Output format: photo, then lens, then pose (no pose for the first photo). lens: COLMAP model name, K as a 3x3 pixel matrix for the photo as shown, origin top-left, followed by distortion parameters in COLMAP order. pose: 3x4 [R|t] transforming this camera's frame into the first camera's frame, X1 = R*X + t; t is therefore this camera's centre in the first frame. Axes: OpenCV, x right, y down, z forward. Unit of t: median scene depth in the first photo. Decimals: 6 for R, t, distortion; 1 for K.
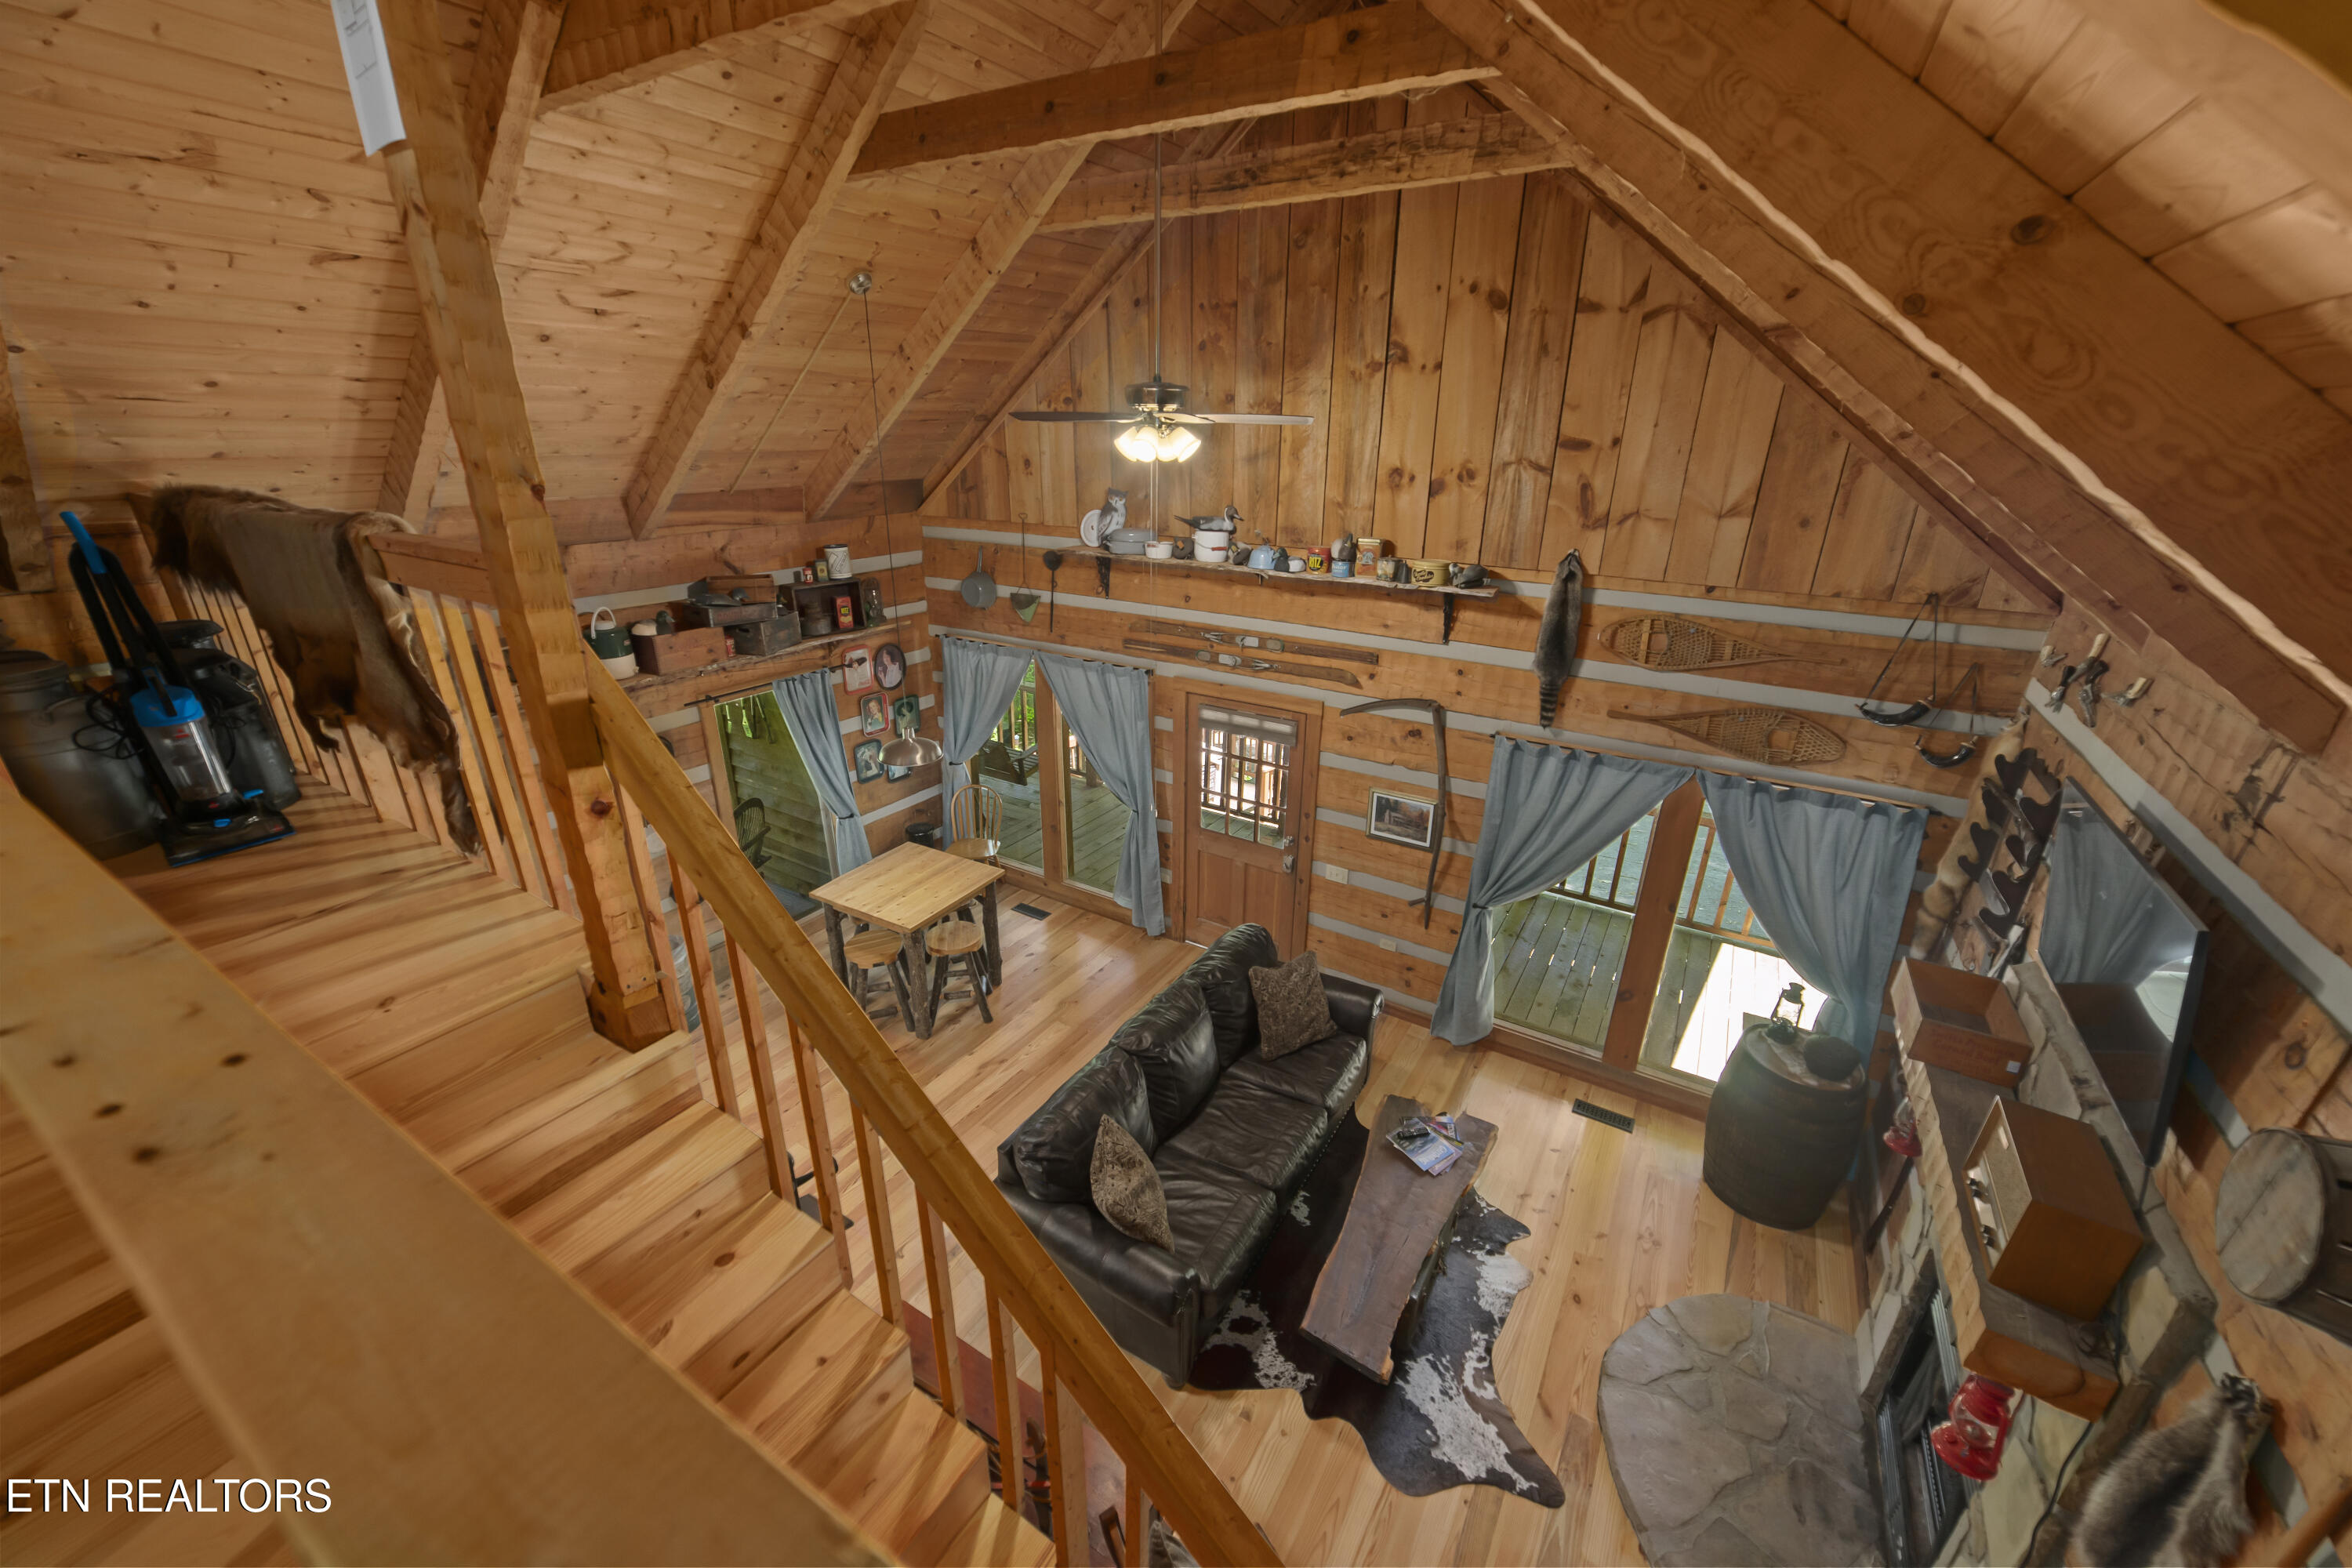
lens RADIAL K [[903.4, 0, 1176.0], [0, 903.4, 784.0], [0, 0, 1]] dist [-0.026628, 0.013834]
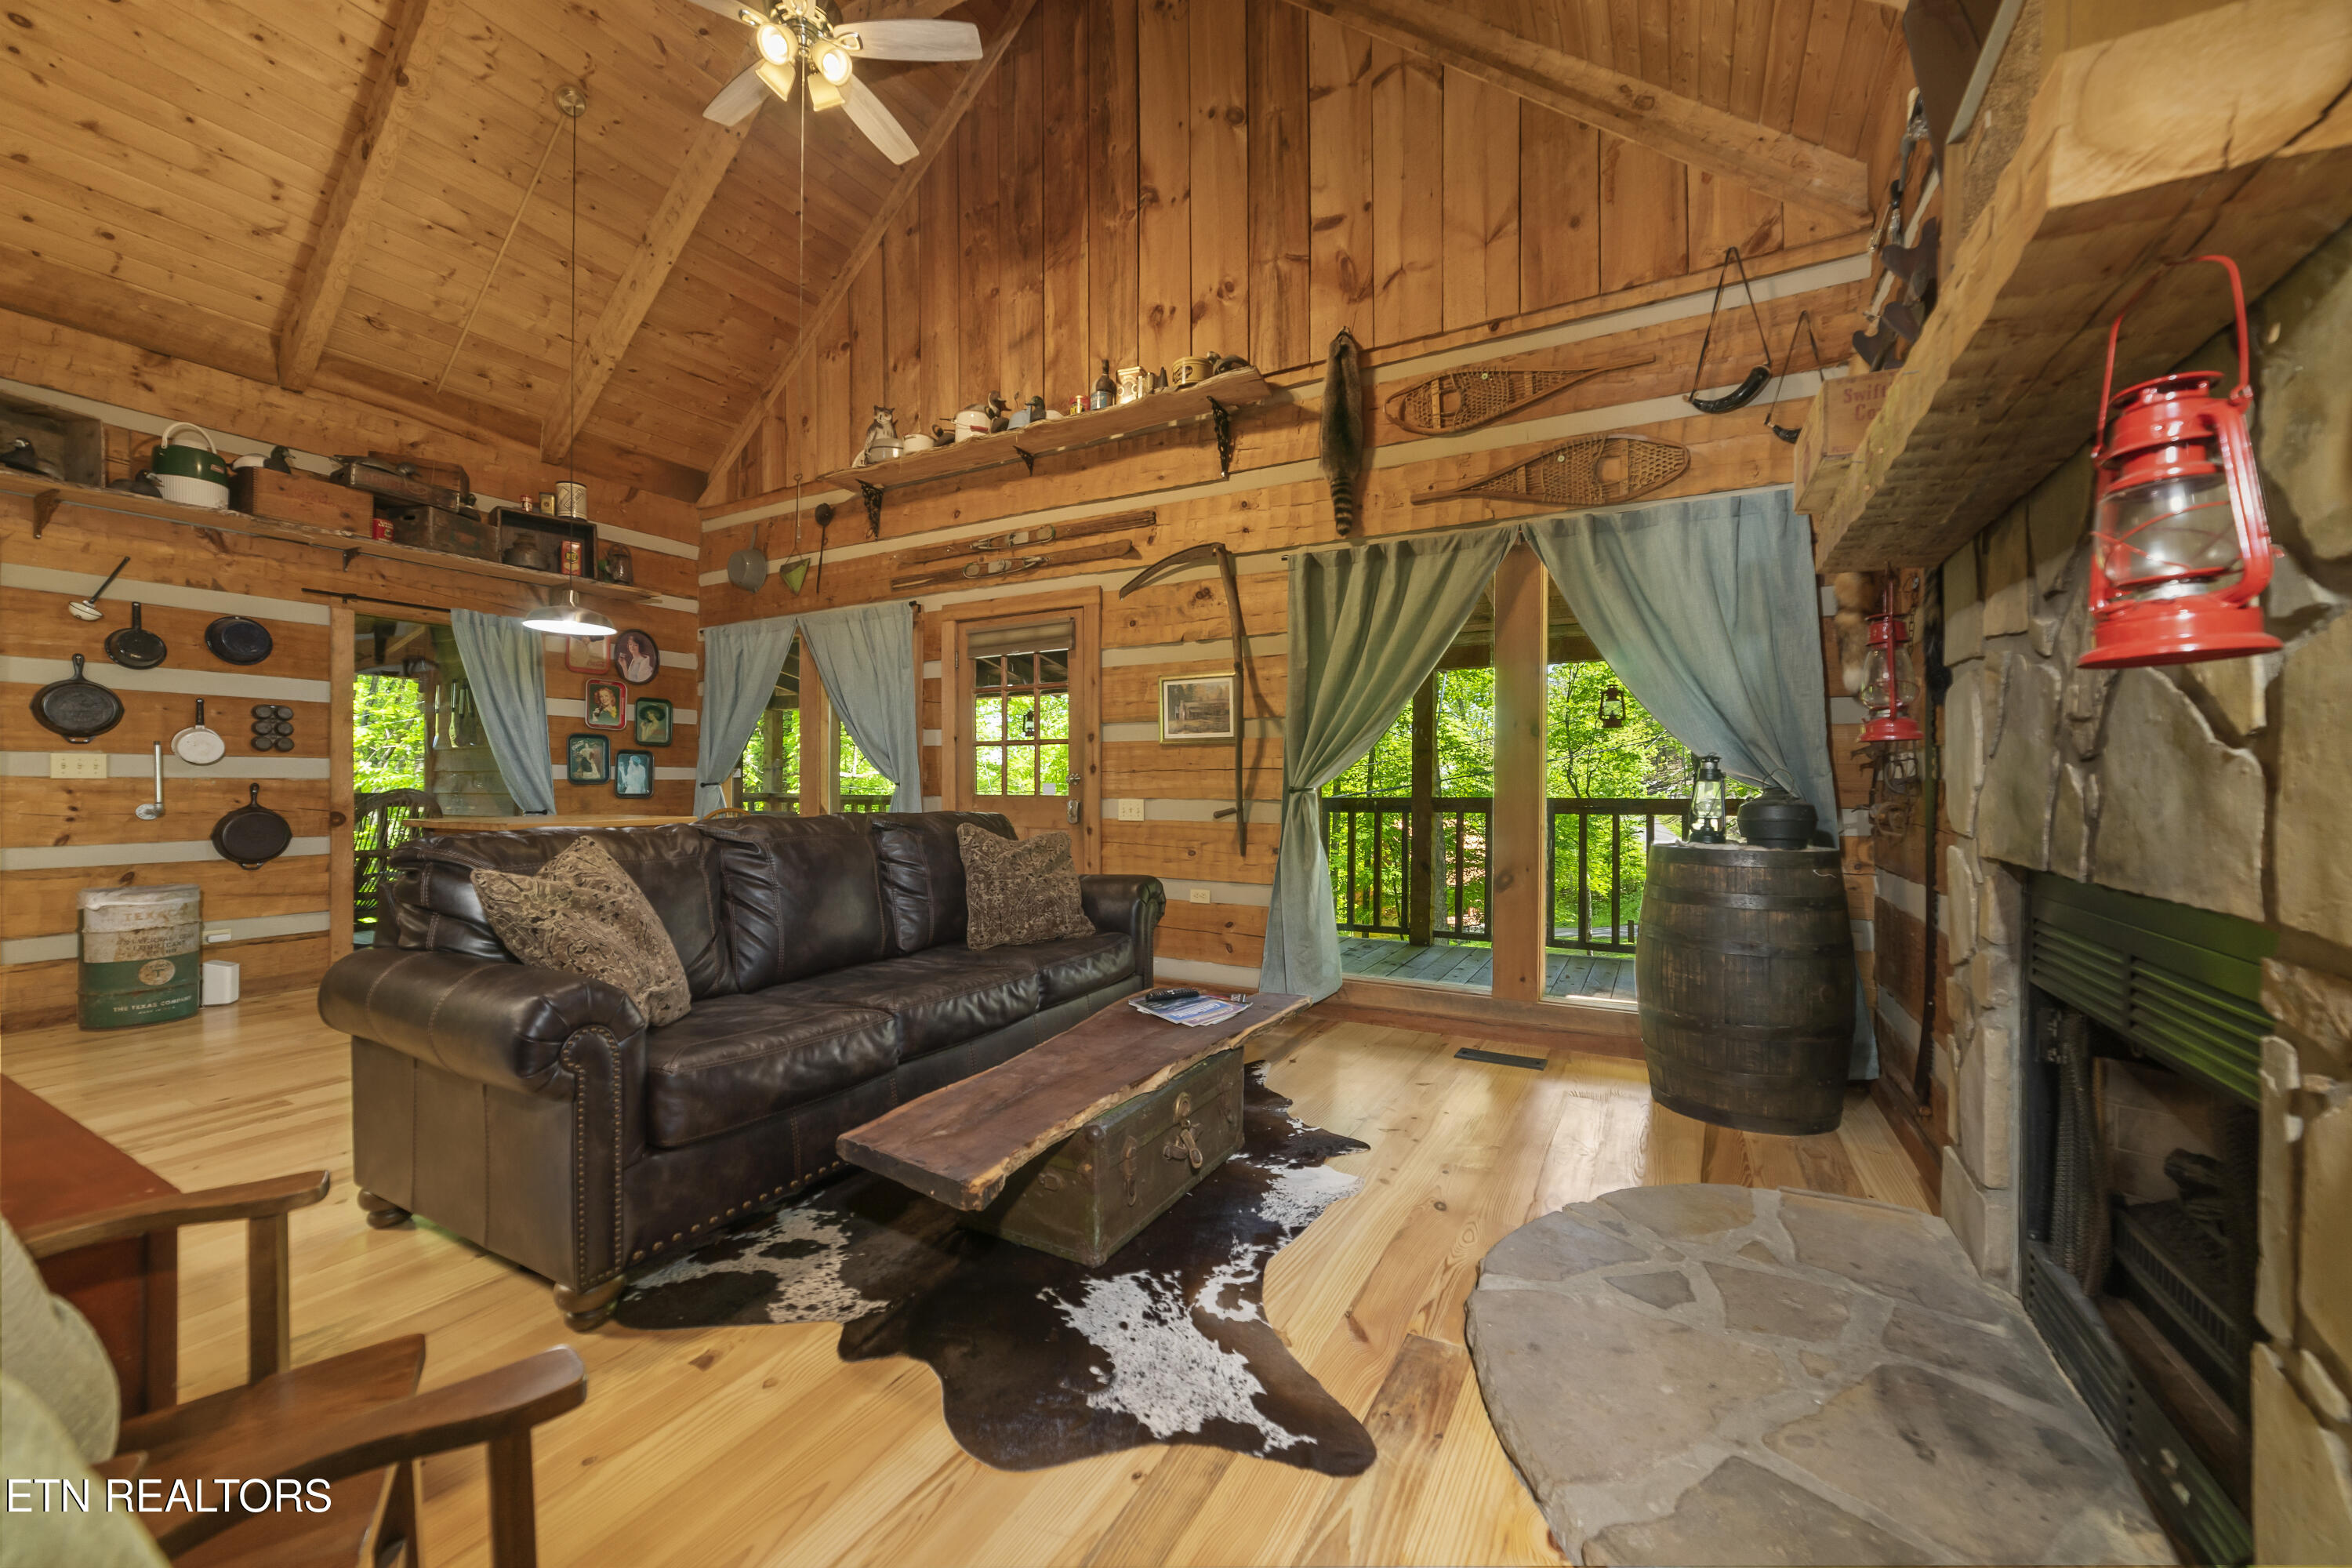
lens RADIAL K [[903.4, 0, 1176.0], [0, 903.4, 784.0], [0, 0, 1]] dist [-0.026628, 0.013834]
pose [[0.998833, -0.009636, 0.047330, 0.224239], [0.026471, 0.928838, -0.369540, 0.454082], [-0.040401, 0.370361, 0.928009, 0.342927]]
